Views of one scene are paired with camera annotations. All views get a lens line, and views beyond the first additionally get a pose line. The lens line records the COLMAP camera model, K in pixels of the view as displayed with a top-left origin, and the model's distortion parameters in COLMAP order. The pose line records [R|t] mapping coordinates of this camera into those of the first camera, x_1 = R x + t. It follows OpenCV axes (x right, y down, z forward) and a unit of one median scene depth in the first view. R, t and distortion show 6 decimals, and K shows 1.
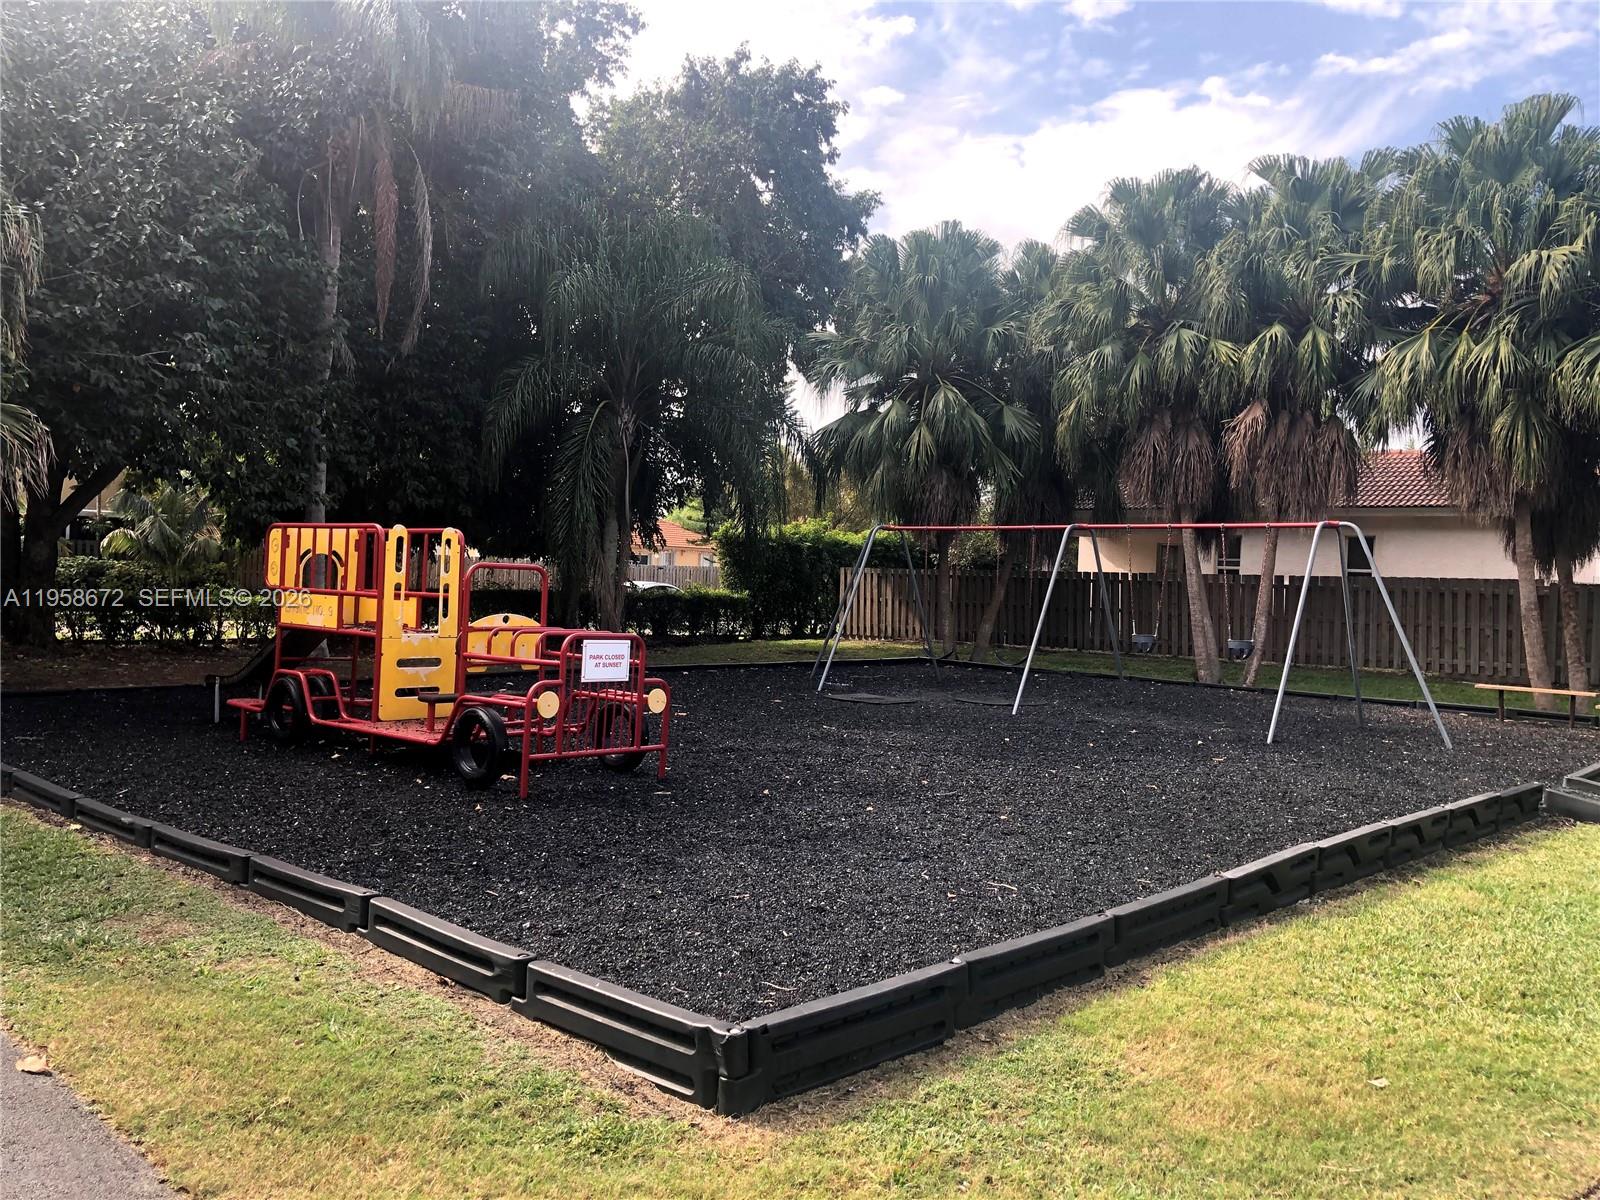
lens RADIAL K [[1310.4, 0, 800.0], [0, 1310.4, 600.0], [0, 0, 1]] dist [-0.017305, -0.002867]
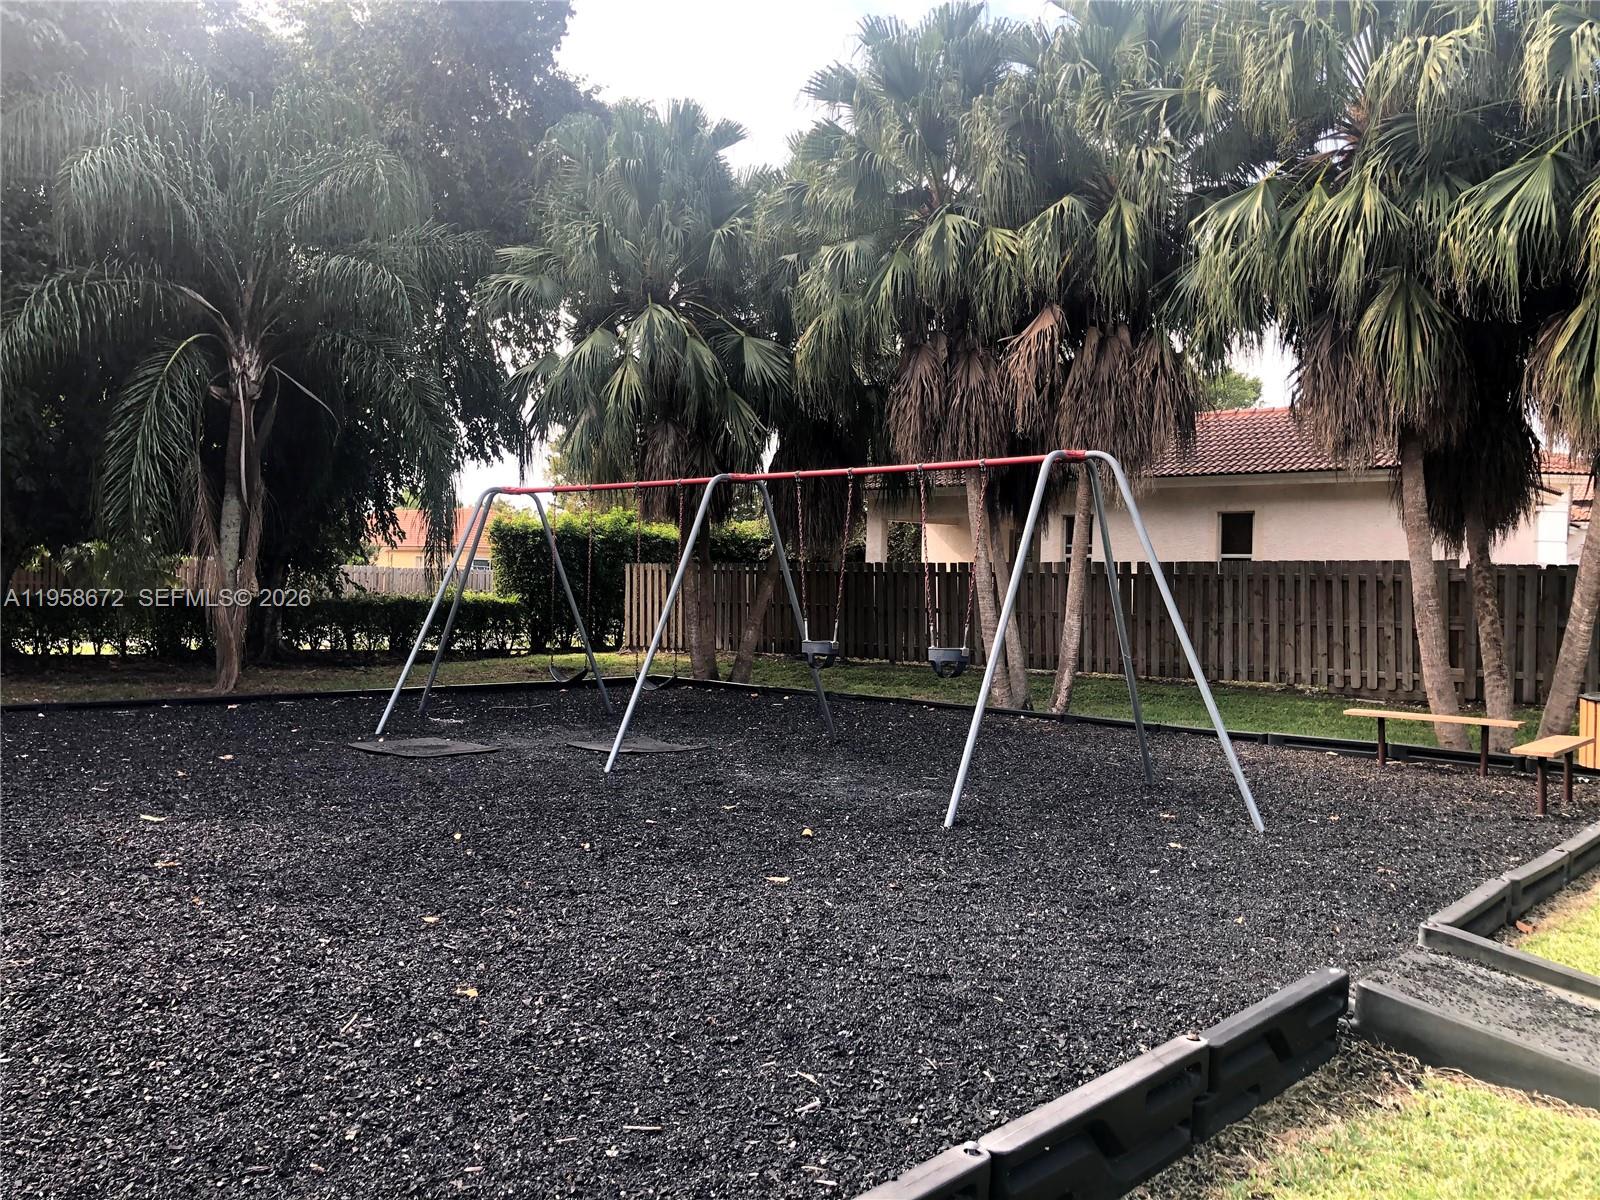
lens RADIAL K [[1320.5, 0, 800.0], [0, 1320.5, 600.0], [0, 0, 1]] dist [-0.005174, -0.017460]
pose [[0.999669, -0.012497, 0.022469, 0.184965], [0.012681, 0.999887, -0.008058, 0.008669], [-0.022365, 0.008340, 0.999715, 0.269585]]
